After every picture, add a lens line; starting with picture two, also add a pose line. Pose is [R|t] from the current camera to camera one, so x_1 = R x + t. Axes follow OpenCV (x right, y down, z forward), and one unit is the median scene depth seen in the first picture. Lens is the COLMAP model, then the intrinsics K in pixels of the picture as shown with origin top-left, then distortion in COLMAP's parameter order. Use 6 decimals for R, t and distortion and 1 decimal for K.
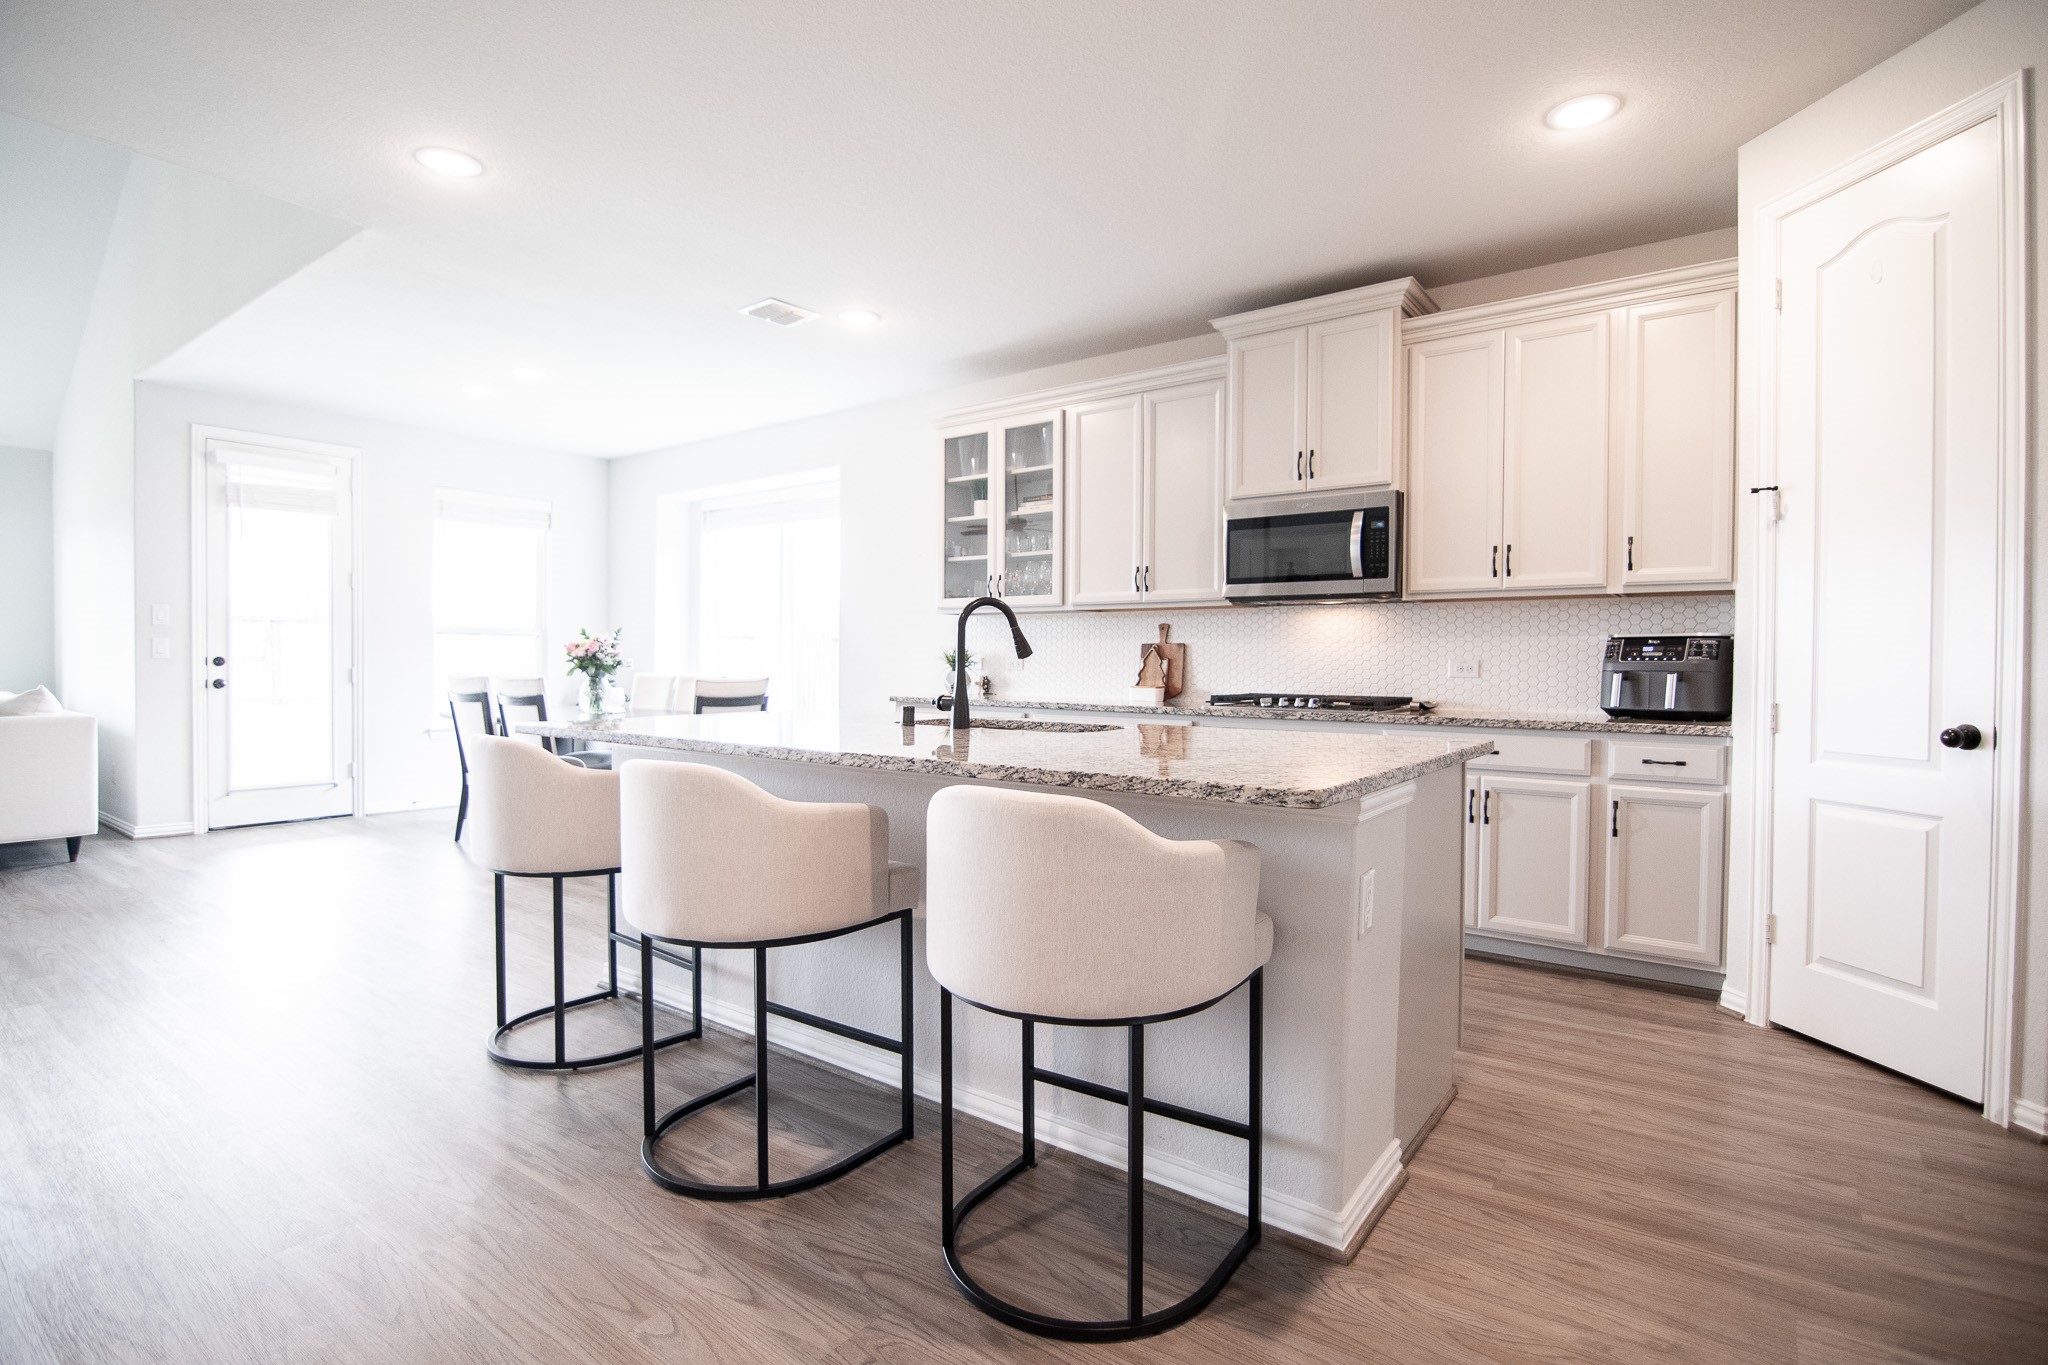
lens RADIAL K [[991.7, 0, 1018.5], [0, 991.7, 679.6], [0, 0, 1]] dist [-0.003855, -0.012264]
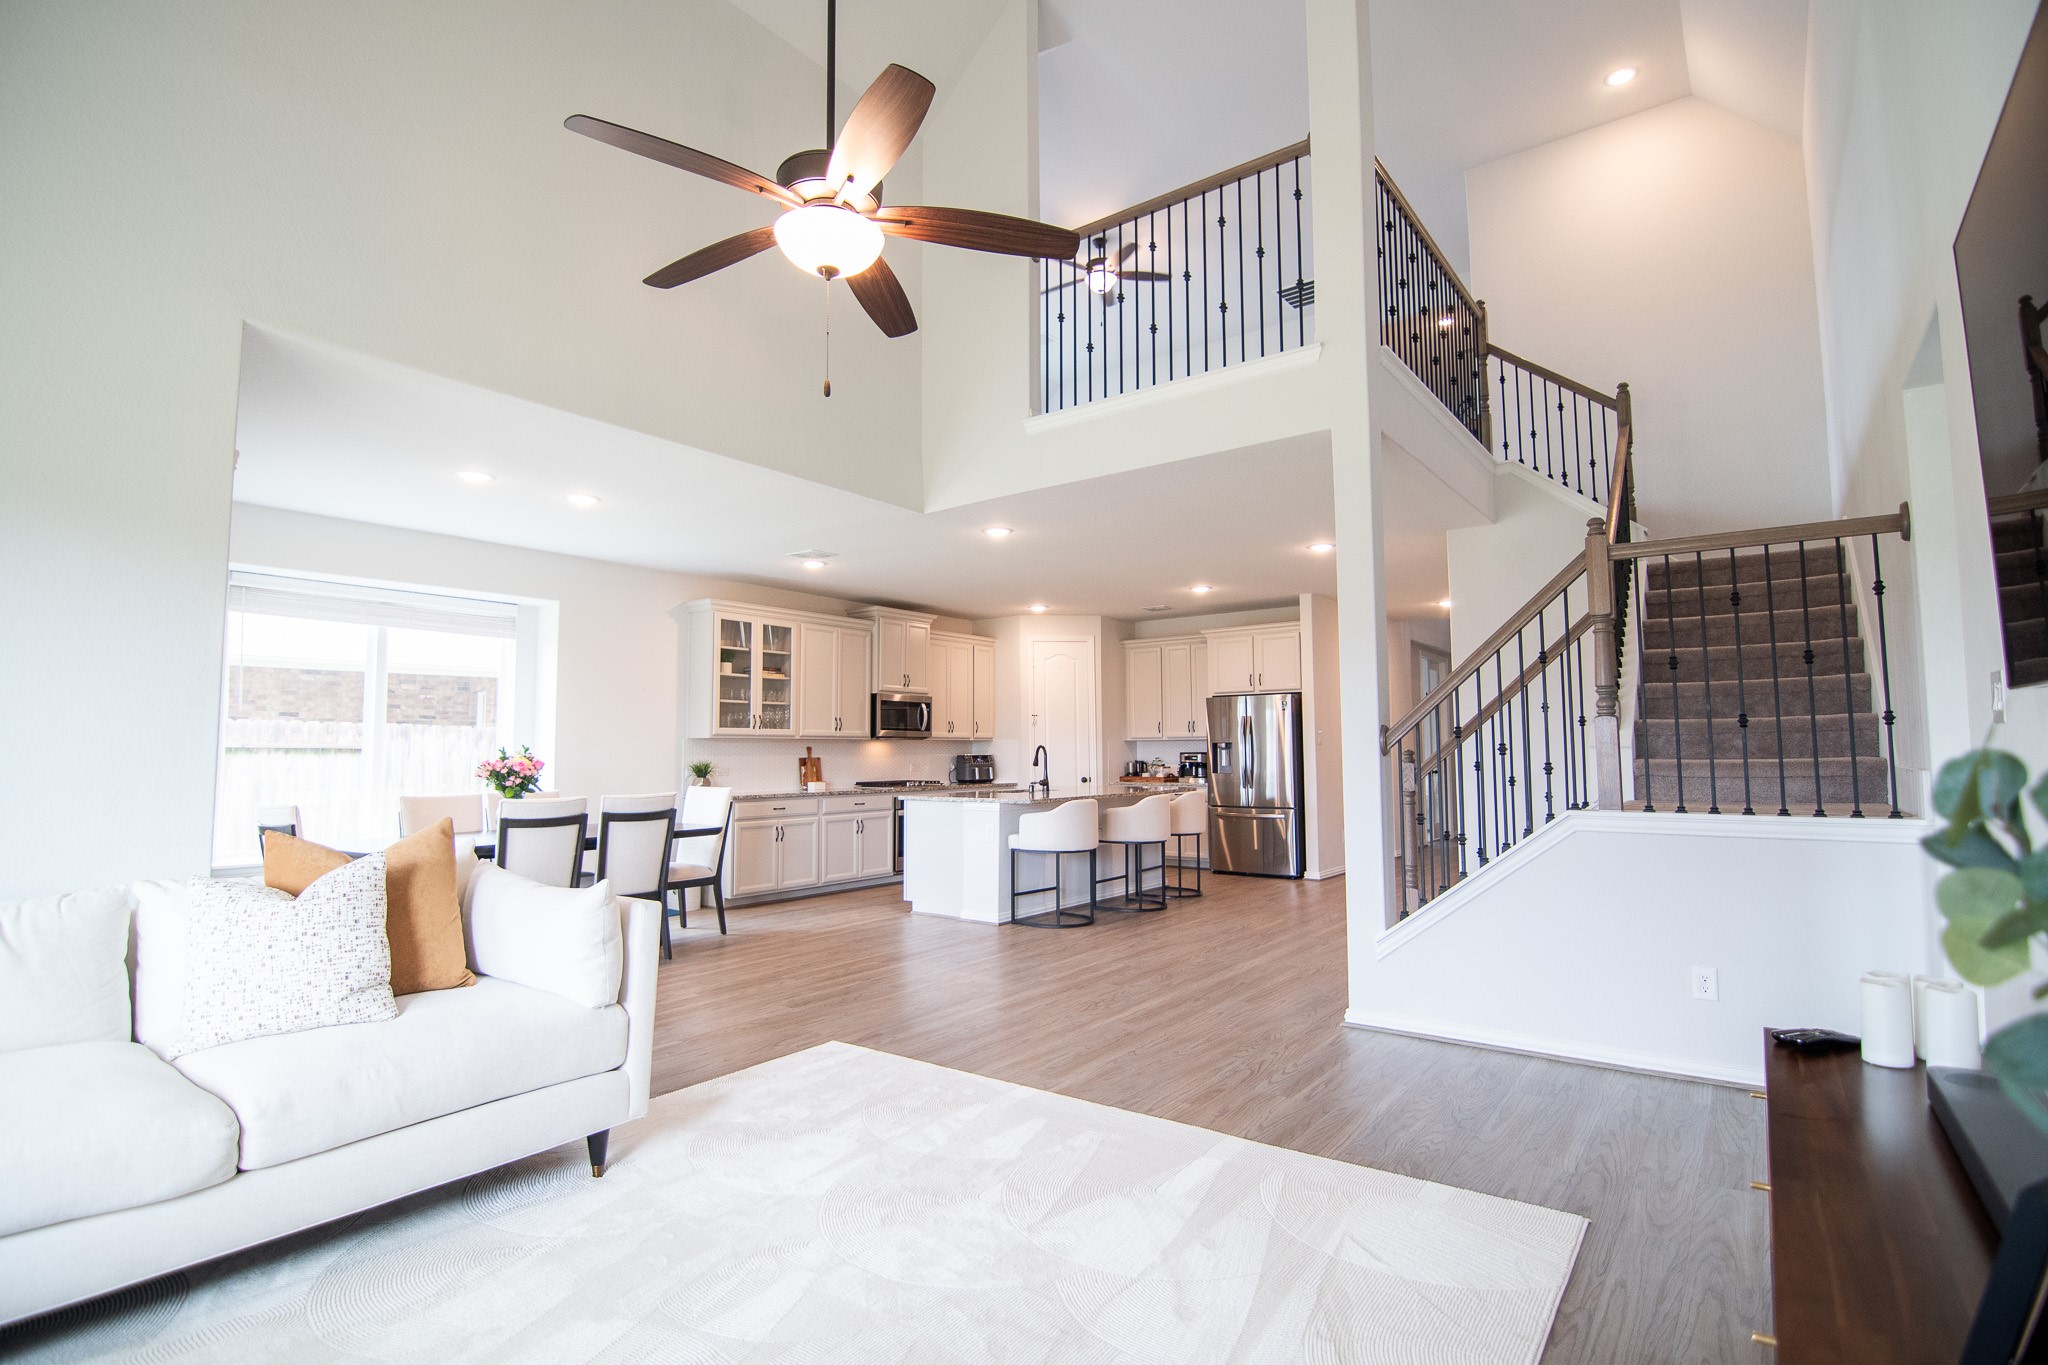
lens RADIAL K [[991.7, 0, 1018.5], [0, 991.7, 679.6], [0, 0, 1]] dist [-0.003855, -0.012264]
pose [[0.000675, 0.067512, 0.997718, -1.690410], [0.025766, 0.997386, -0.067506, -0.046964], [-0.999668, 0.025753, -0.001067, 0.621159]]
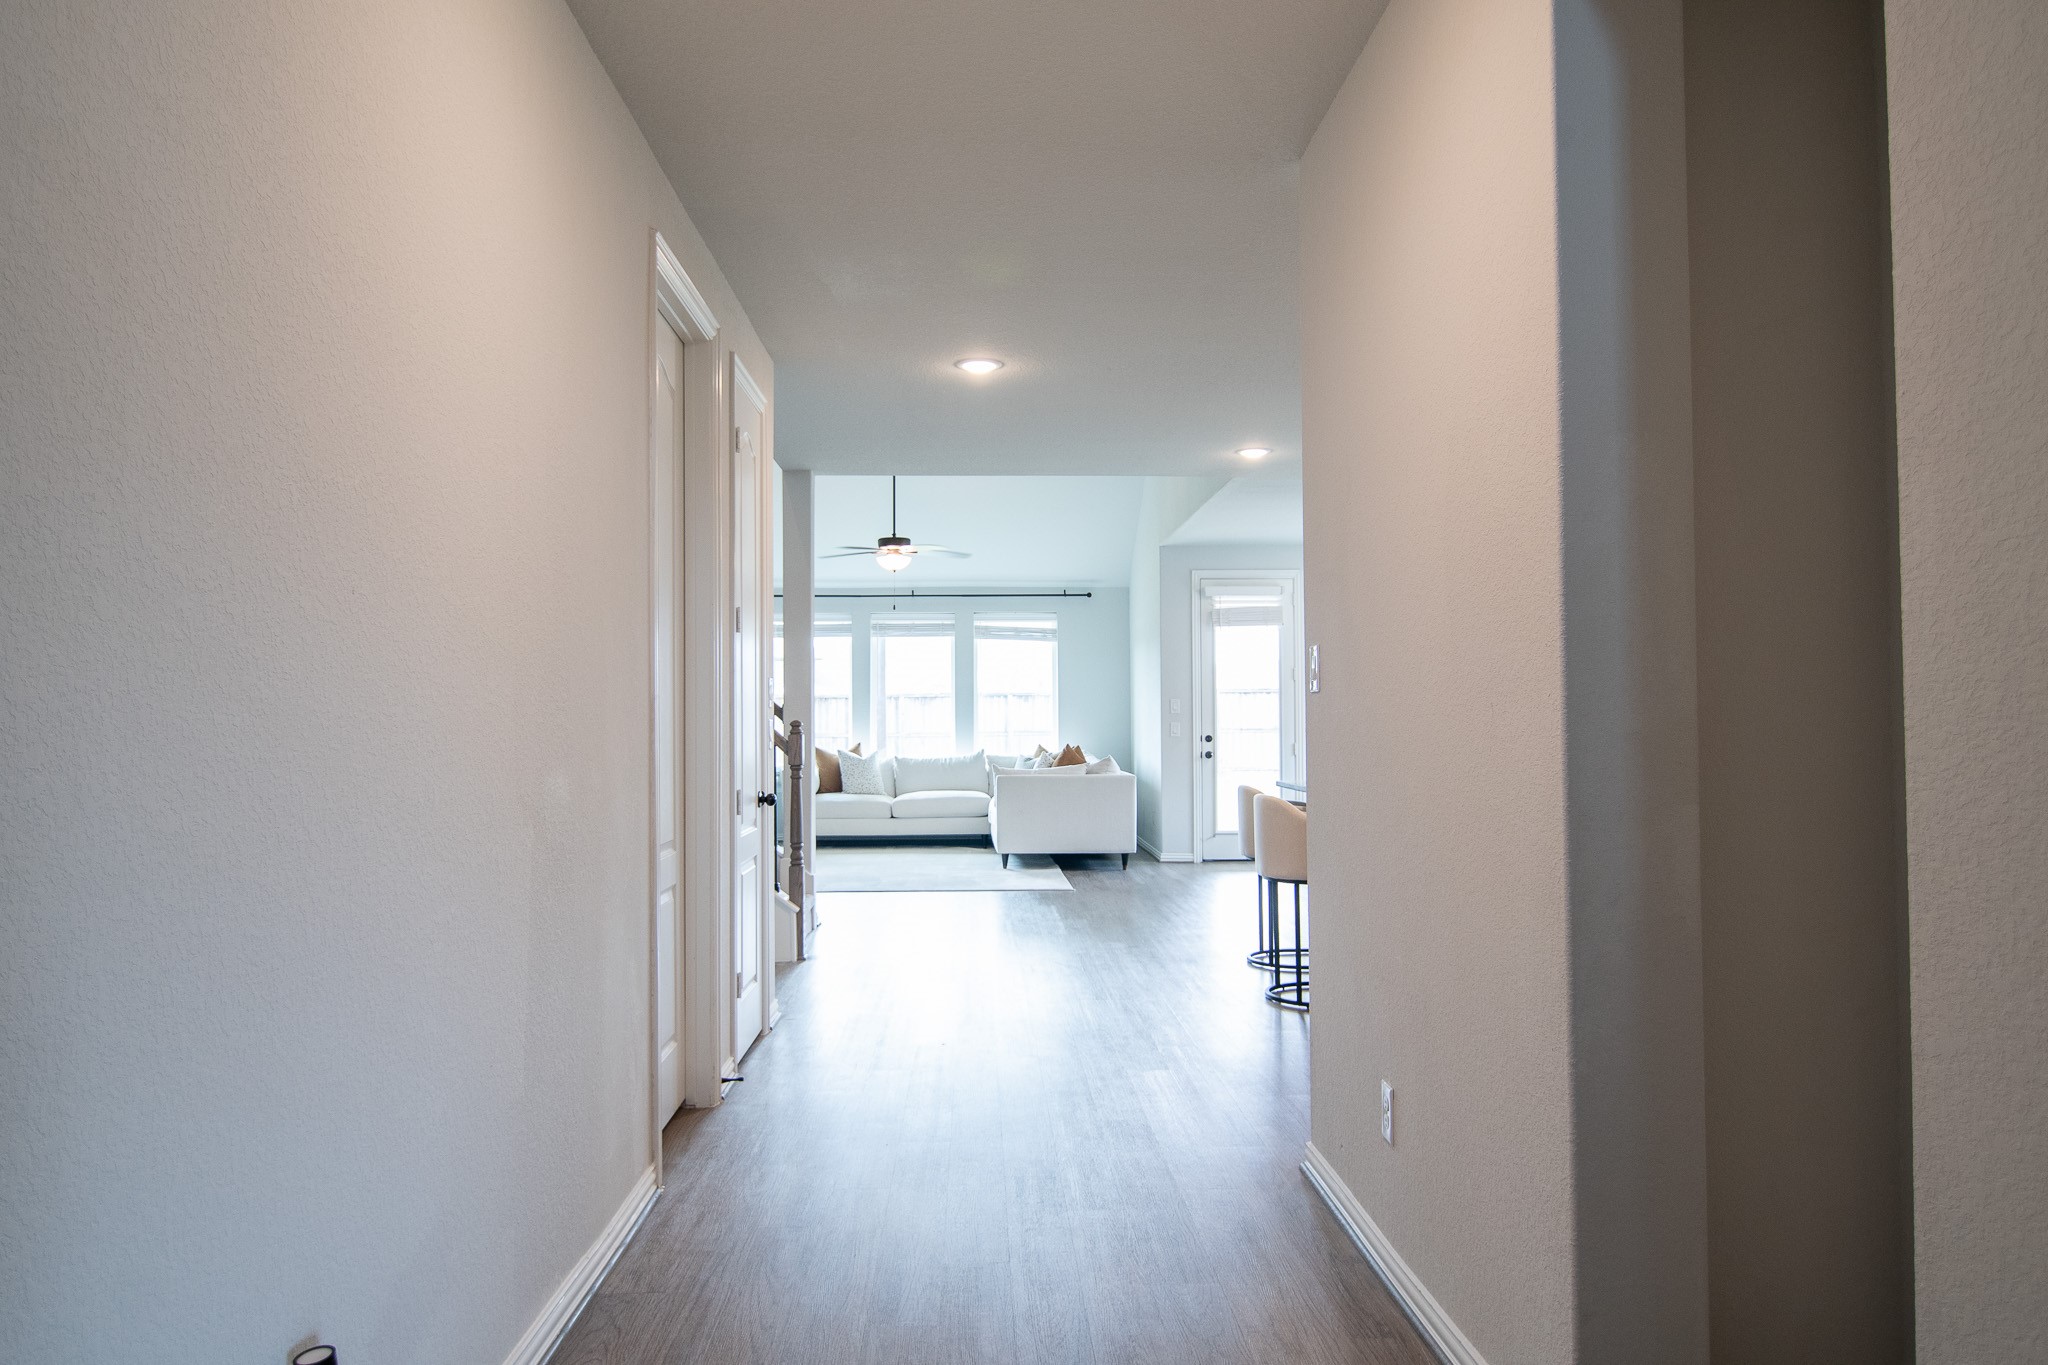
lens RADIAL K [[1385.6, 0, 1024.0], [0, 1385.6, 682.5], [0, 0, 1]] dist [0.000348, -0.000005]
pose [[0.626910, -0.032371, -0.778419, 0.656249], [-0.006941, 0.998865, -0.047129, -0.004578], [0.779061, 0.034949, 0.625974, -0.511840]]
